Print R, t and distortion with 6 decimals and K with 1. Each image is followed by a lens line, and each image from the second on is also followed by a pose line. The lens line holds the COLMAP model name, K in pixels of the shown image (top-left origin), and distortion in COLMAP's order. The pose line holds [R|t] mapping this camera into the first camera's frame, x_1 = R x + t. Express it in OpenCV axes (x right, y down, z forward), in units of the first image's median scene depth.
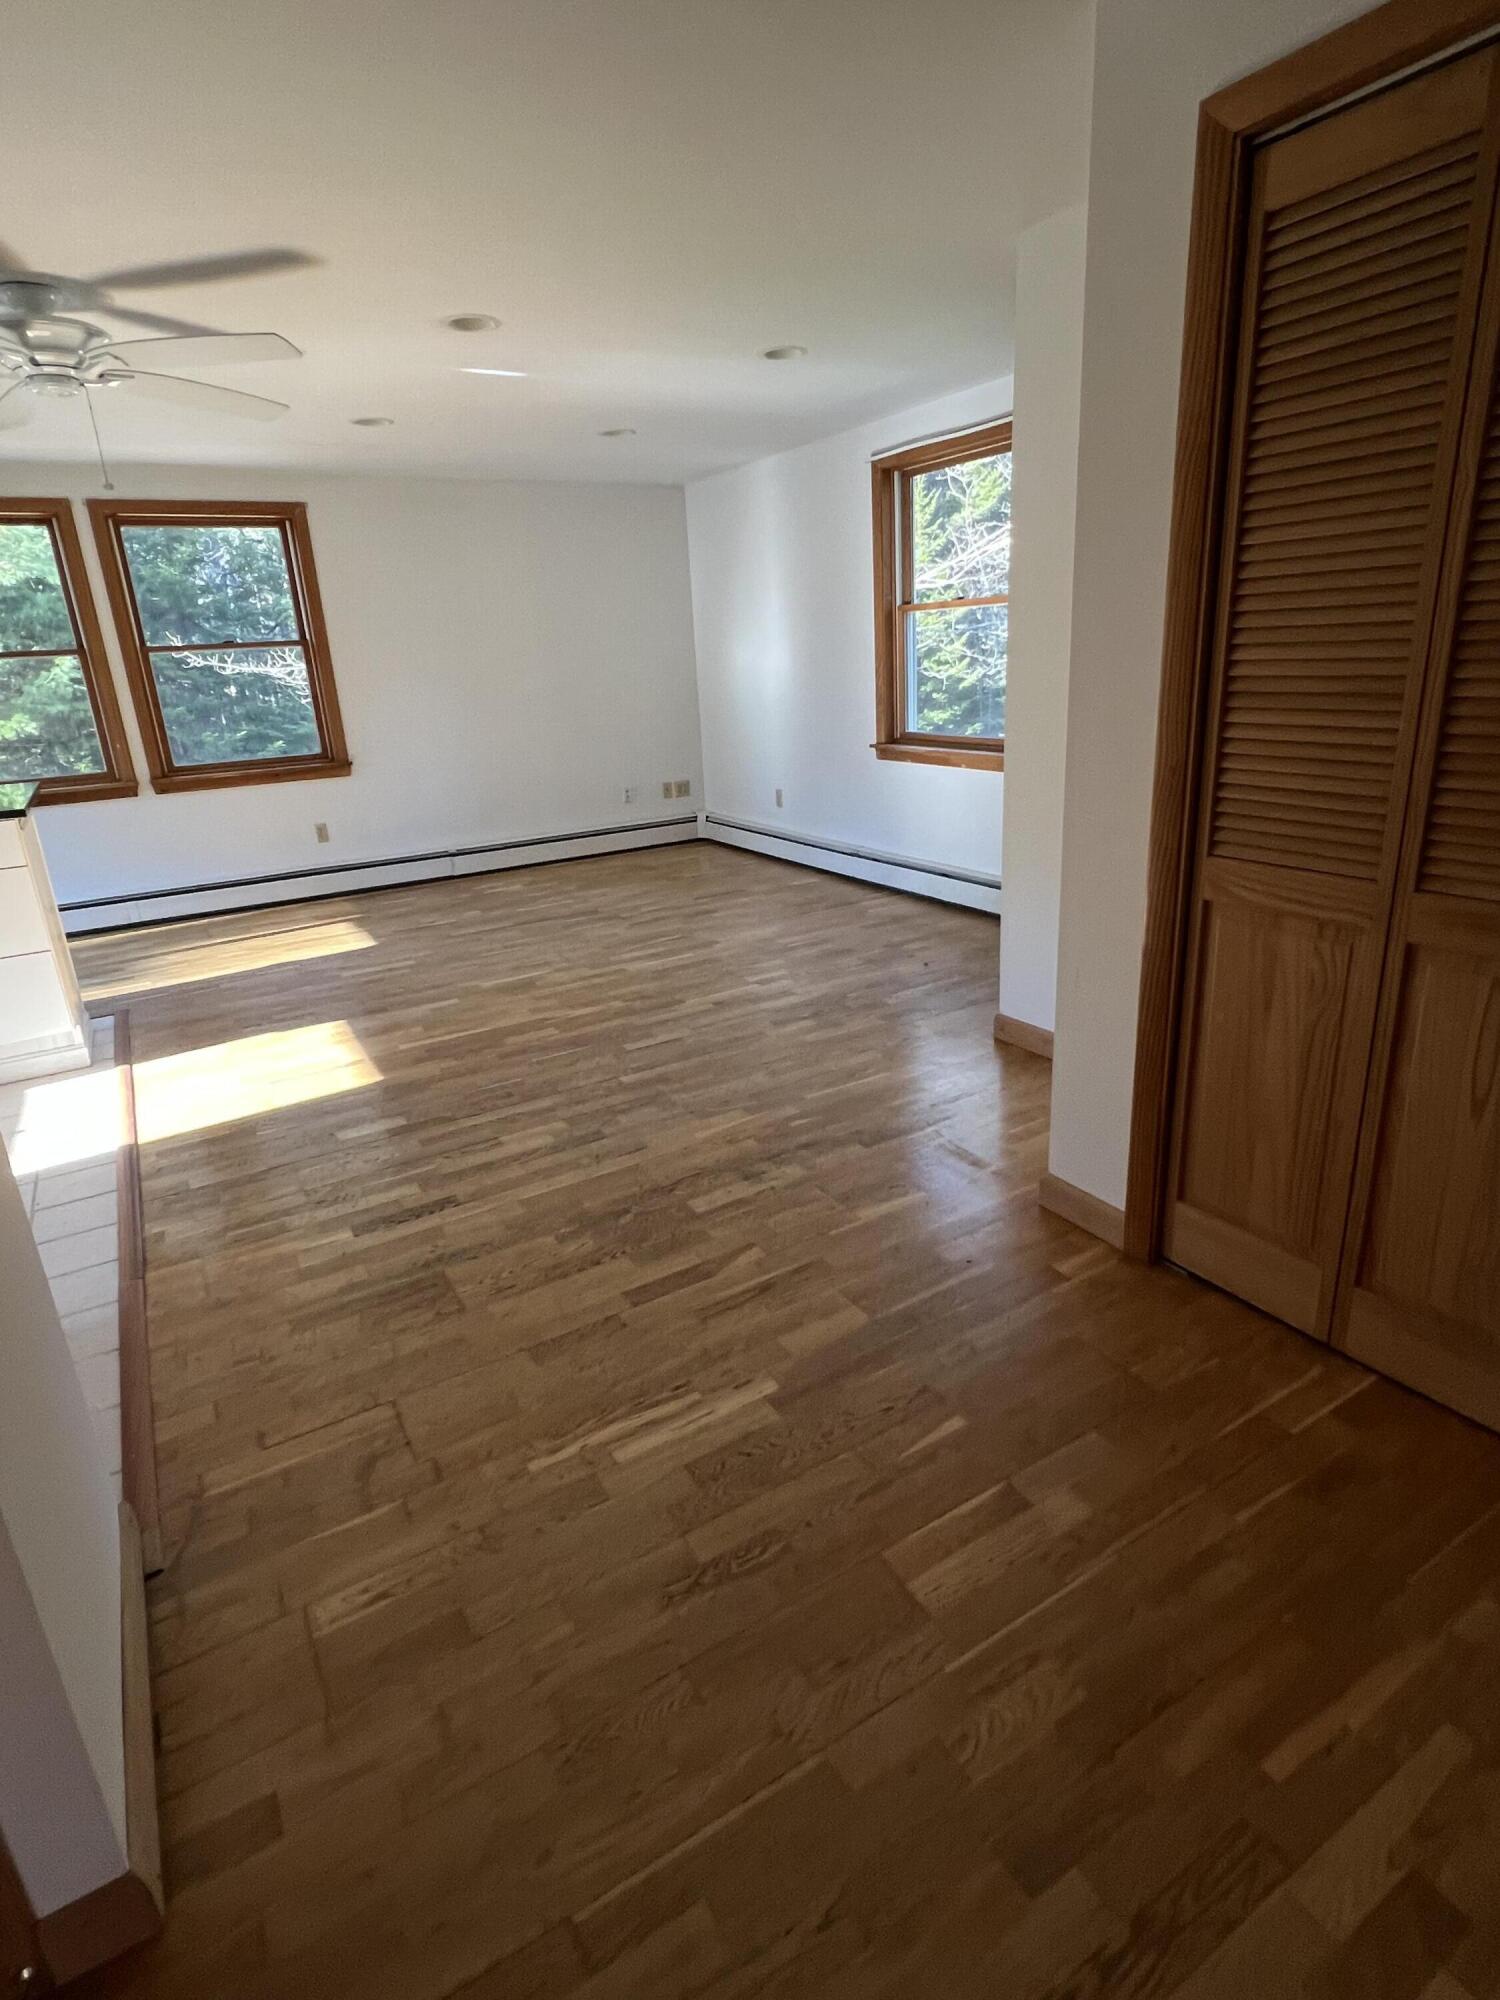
lens RADIAL K [[1041.0, 0, 752.2], [0, 1041.0, 995.5], [0, 0, 1]] dist [-0.002018, -0.000603]
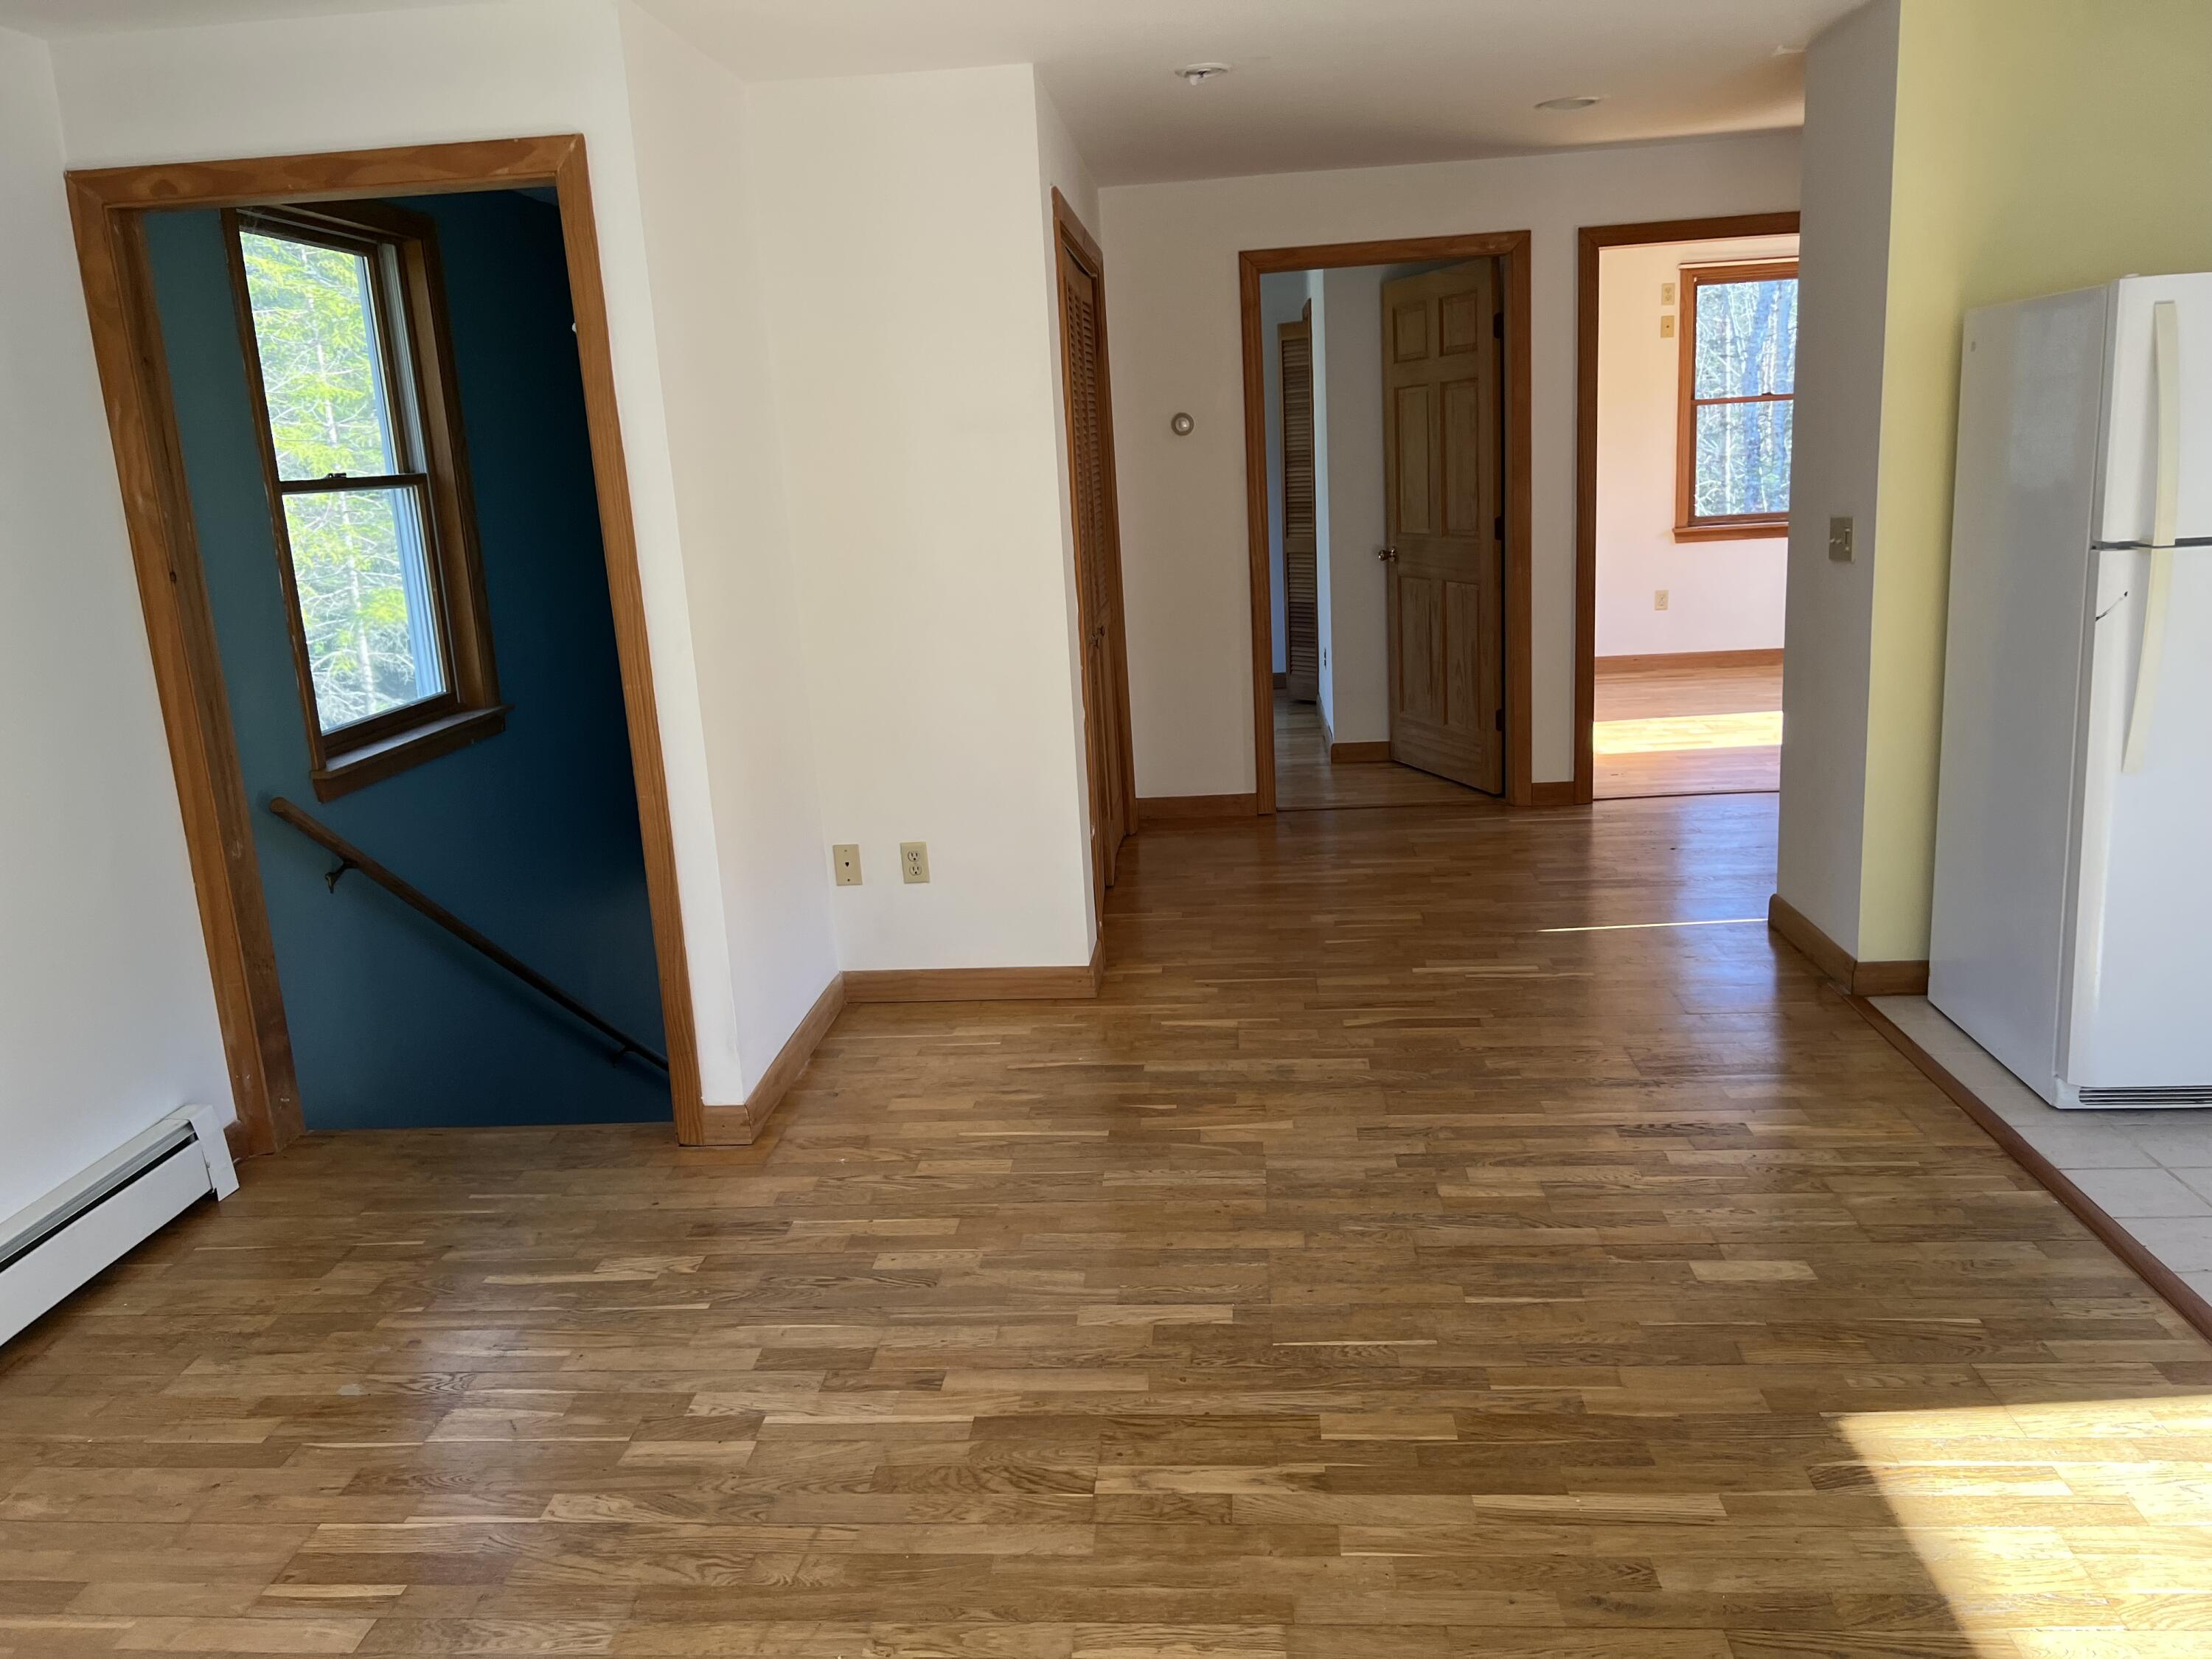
lens RADIAL K [[1674.7, 0, 1102.1], [0, 1674.7, 826.0], [0, 0, 1]] dist [-0.005941, -0.003660]
pose [[-0.813478, -0.031307, 0.580753, -0.612742], [0.281514, 0.852584, 0.440285, -0.594121], [-0.508924, 0.521652, -0.684745, 1.716470]]
